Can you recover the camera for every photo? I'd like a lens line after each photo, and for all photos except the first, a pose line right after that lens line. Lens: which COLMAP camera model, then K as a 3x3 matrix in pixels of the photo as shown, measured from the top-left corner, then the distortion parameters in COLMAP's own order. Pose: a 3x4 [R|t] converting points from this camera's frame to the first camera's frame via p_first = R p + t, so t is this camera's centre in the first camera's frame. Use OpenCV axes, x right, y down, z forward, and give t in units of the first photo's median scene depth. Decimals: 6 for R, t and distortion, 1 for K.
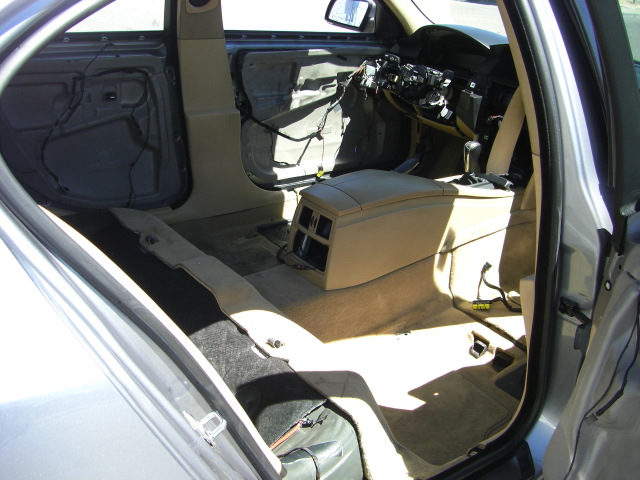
lens RADIAL K [[685.5, 0, 323.1], [0, 685.5, 237.8], [0, 0, 1]] dist [-0.143564, 0.000000]
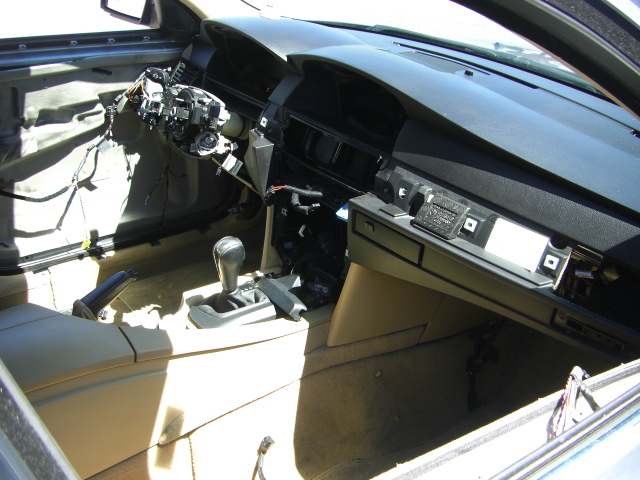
lens RADIAL K [[685.5, 0, 315.5], [0, 685.5, 241.2], [0, 0, 1]] dist [-0.143564, 0.000000]
pose [[0.999571, -0.016137, -0.024460, 0.251550], [0.017882, 0.997179, 0.072900, -0.147687], [0.023215, -0.073306, 0.997039, 0.354322]]
